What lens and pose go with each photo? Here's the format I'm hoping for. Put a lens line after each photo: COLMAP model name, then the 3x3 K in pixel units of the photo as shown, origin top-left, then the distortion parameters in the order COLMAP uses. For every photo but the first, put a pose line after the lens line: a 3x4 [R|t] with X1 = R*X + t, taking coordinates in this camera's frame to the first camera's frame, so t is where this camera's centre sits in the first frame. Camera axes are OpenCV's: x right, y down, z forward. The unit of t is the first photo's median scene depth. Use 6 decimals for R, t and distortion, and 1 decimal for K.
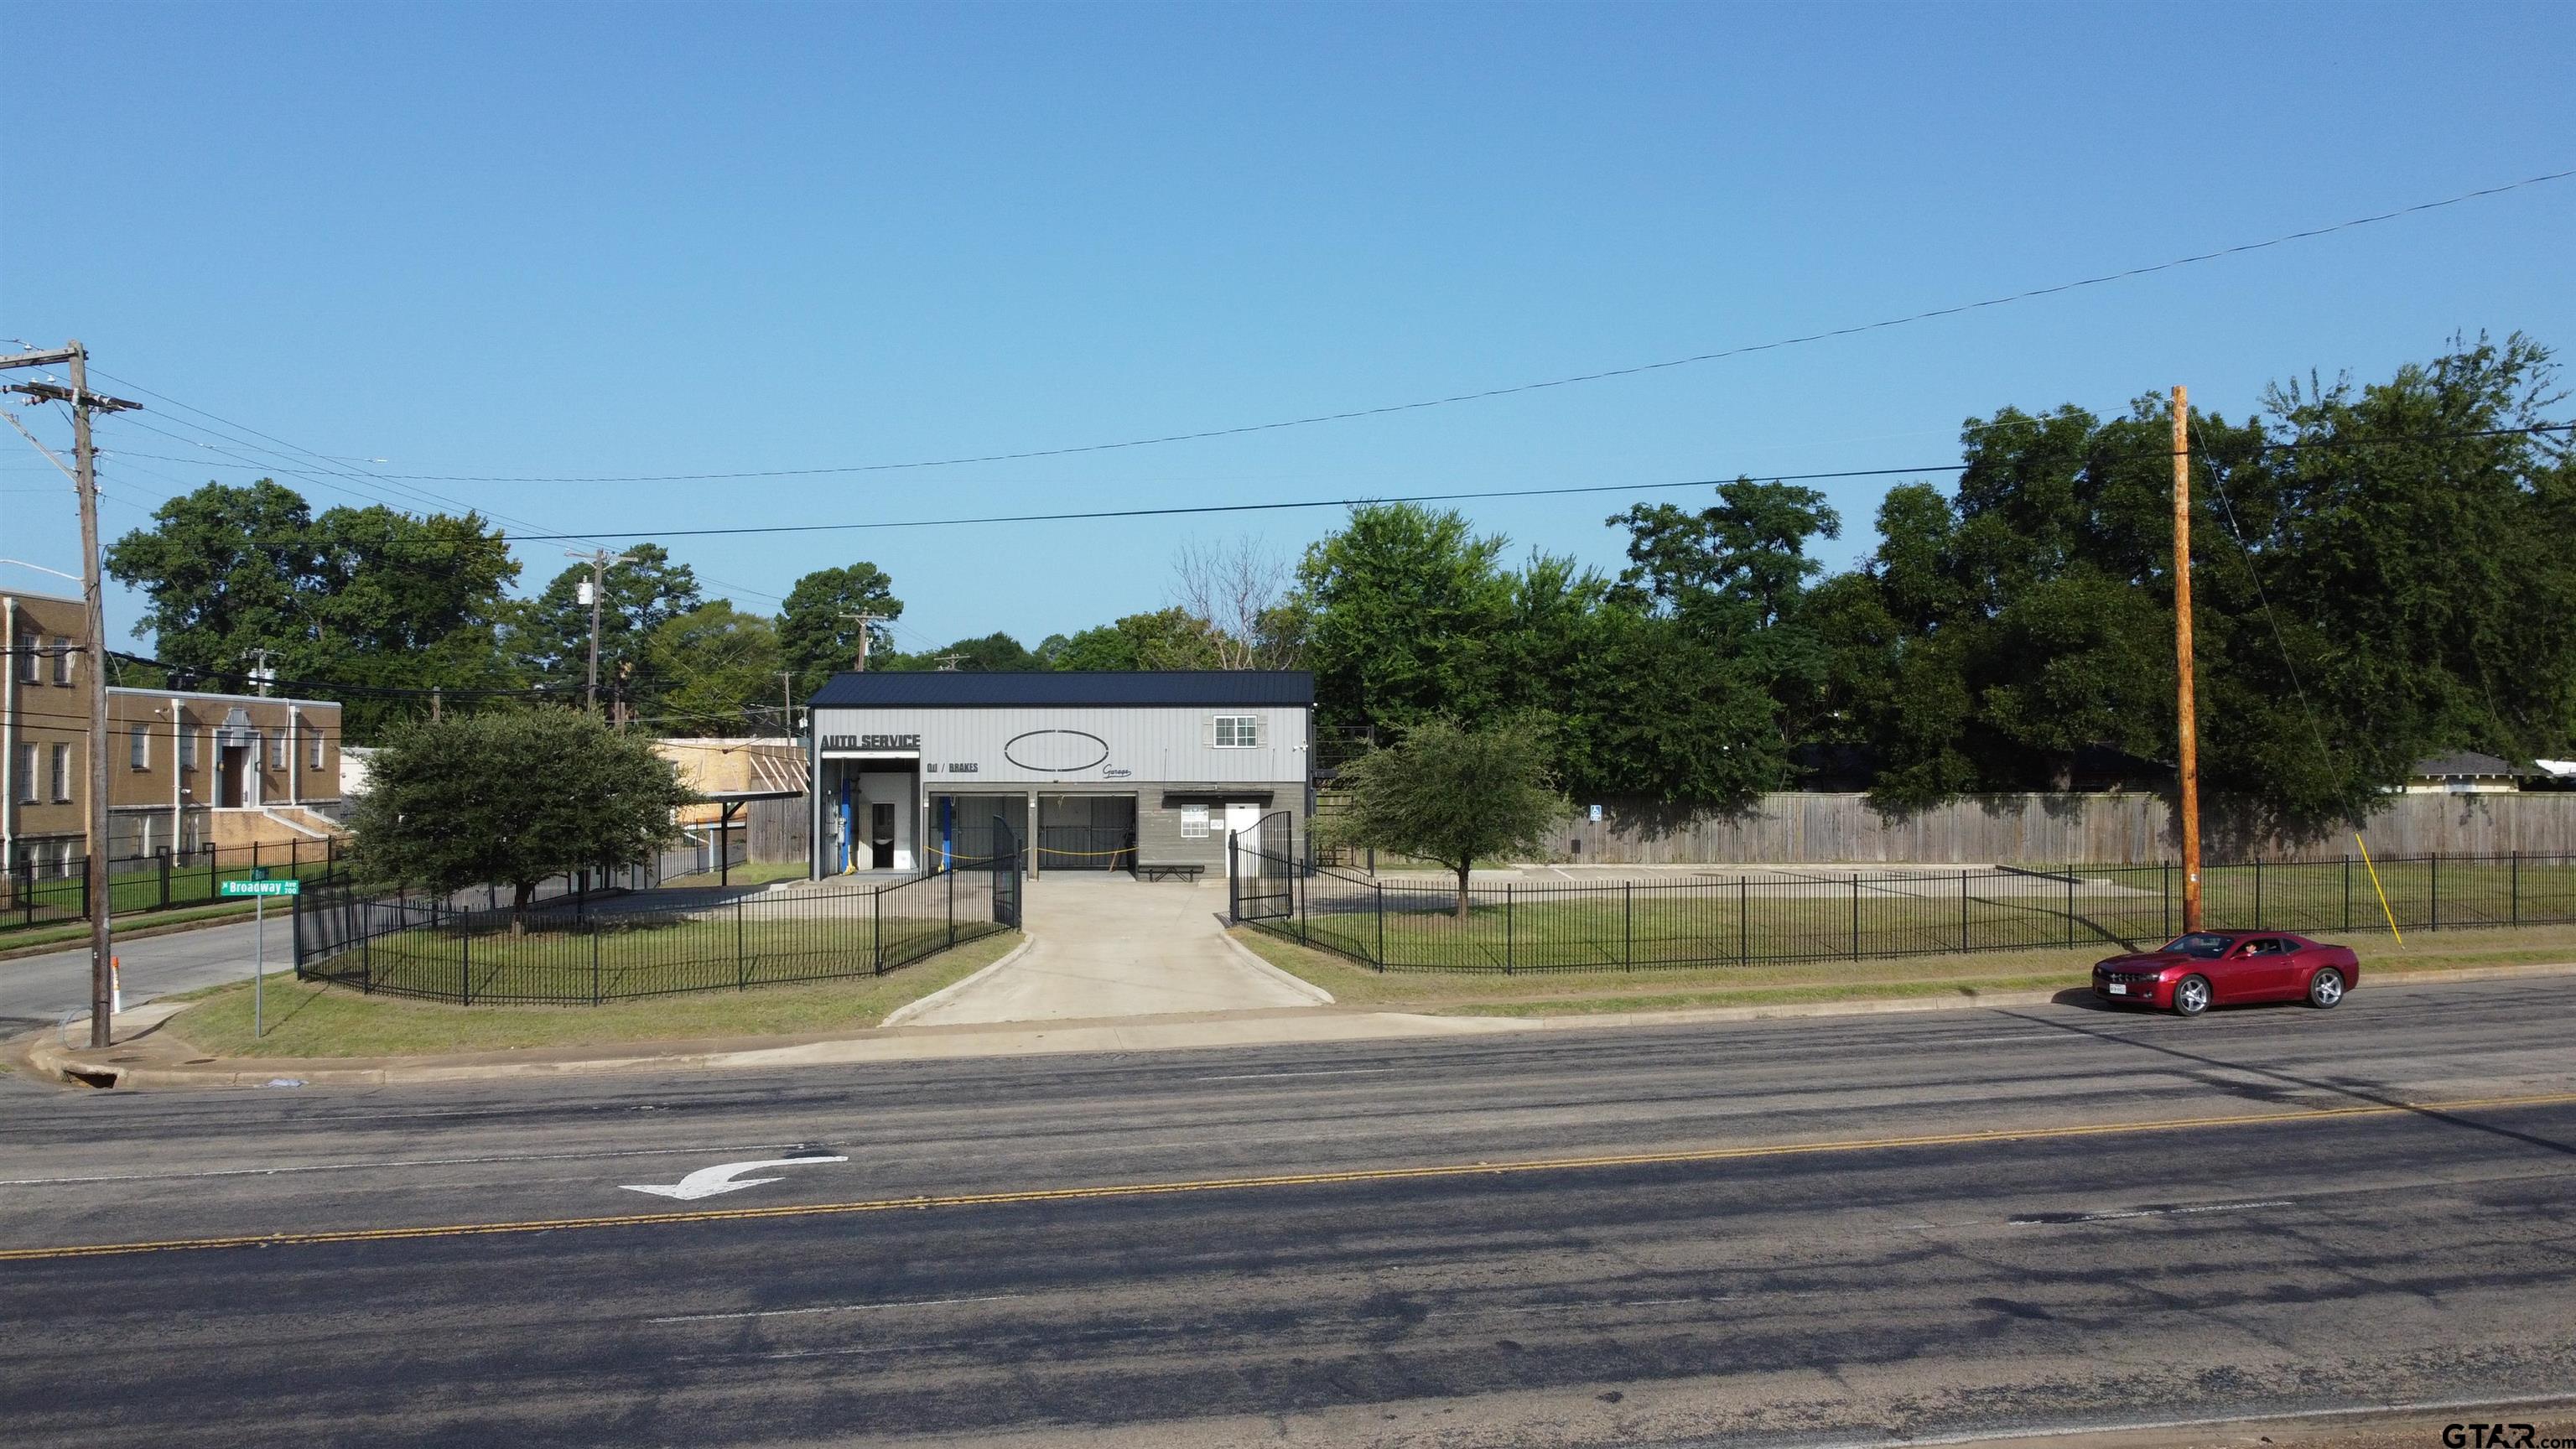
lens RADIAL K [[1942.4, 0, 1293.1], [0, 1942.4, 735.4], [0, 0, 1]] dist [0.006838, -0.013666]
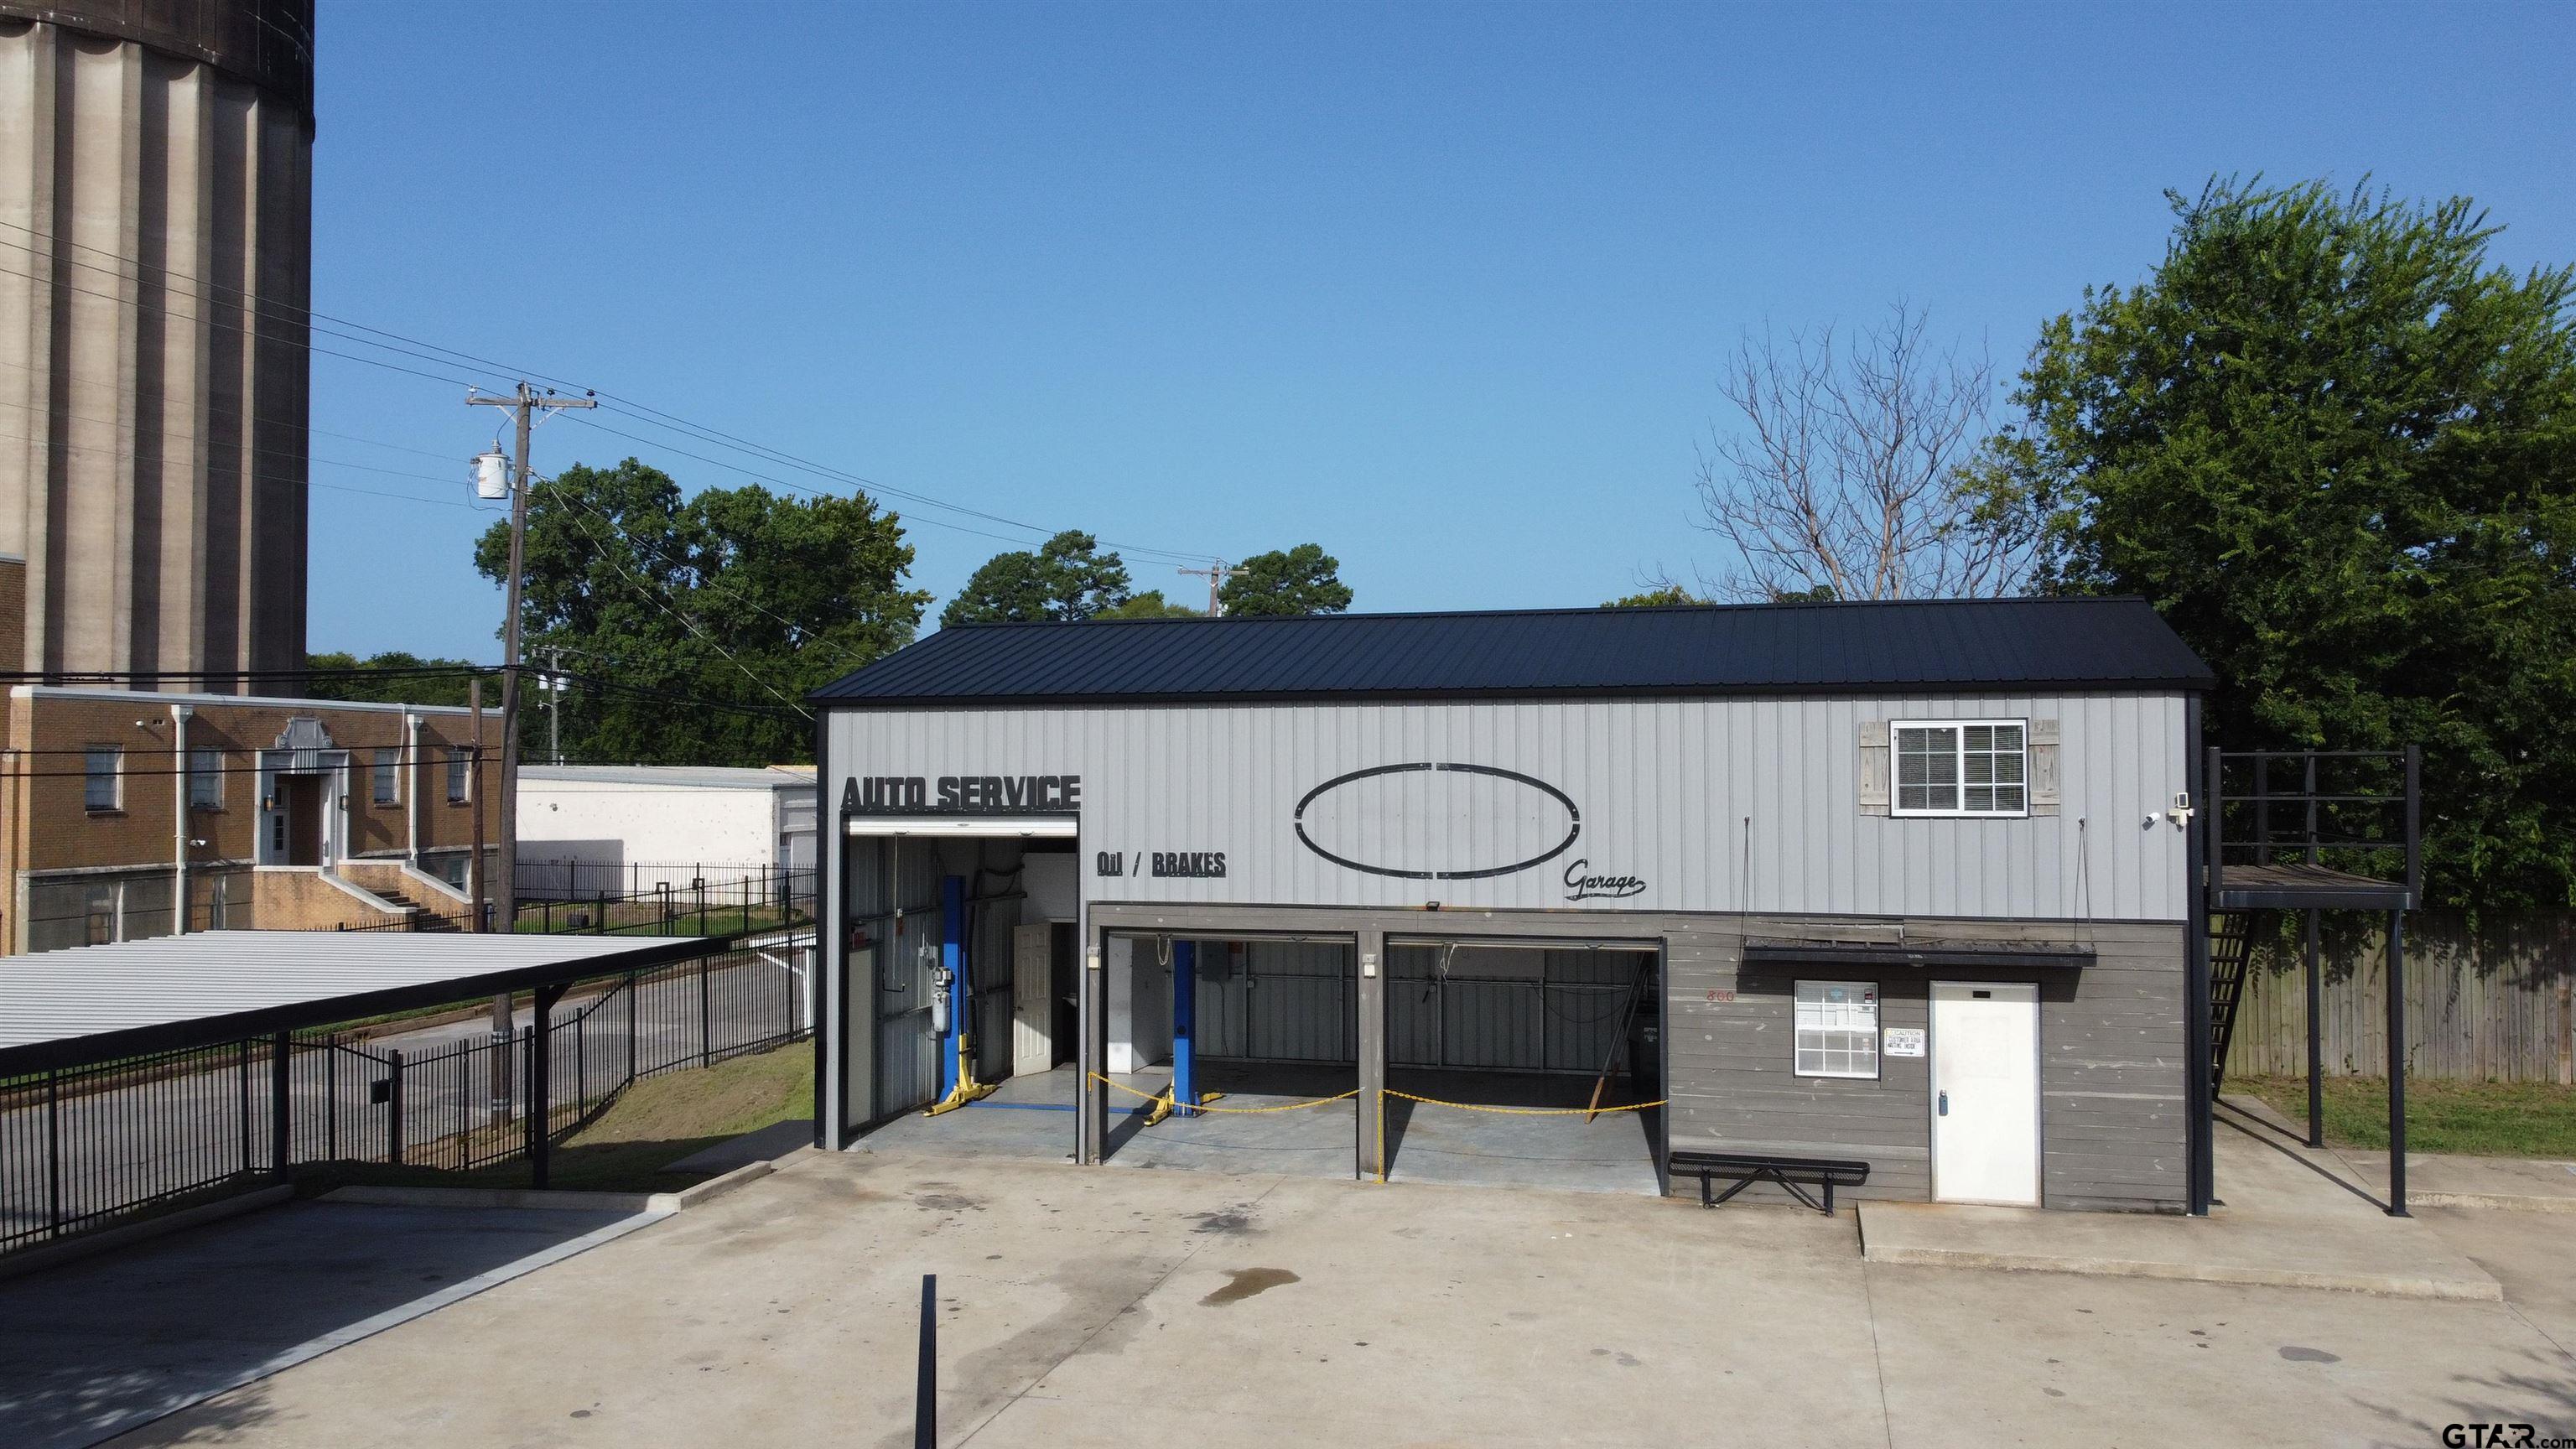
lens RADIAL K [[1942.4, 0, 1291.1], [0, 1942.4, 733.9], [0, 0, 1]] dist [0.006838, -0.013666]
pose [[0.968881, -0.004823, -0.247479, -0.039389], [0.004105, 0.999986, -0.003420, -0.004800], [0.247492, 0.002298, 0.968887, 0.434163]]
